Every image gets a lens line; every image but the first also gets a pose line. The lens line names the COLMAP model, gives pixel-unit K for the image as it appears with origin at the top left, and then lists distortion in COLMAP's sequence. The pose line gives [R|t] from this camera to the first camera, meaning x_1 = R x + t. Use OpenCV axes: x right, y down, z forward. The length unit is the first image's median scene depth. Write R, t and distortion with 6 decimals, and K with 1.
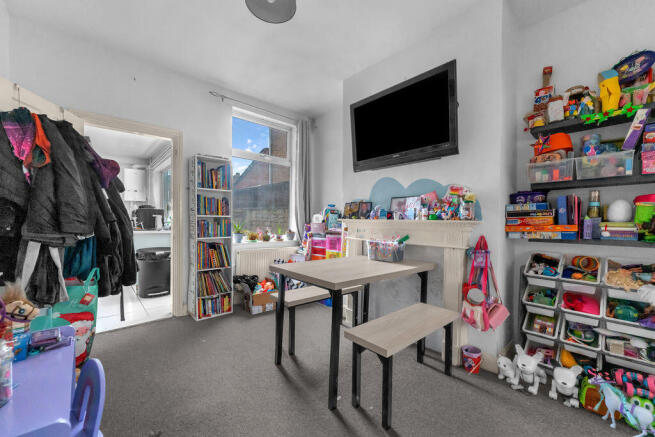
lens RADIAL K [[257.7, 0, 327.6], [0, 257.7, 229.1], [0, 0, 1]] dist [0.011503, 0.000014]
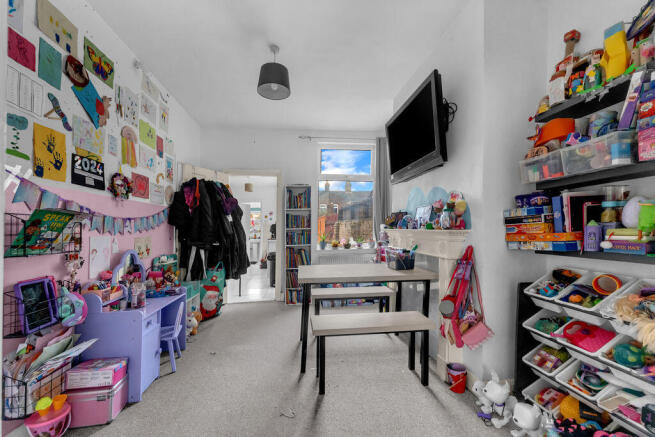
lens RADIAL K [[257.7, 0, 327.6], [0, 257.7, 229.1], [0, 0, 1]] dist [0.011503, 0.000014]
pose [[0.833227, -0.024876, -0.552371, 0.698131], [0.007932, 0.999422, -0.033044, -0.006750], [0.552874, 0.023152, 0.832943, -0.049240]]
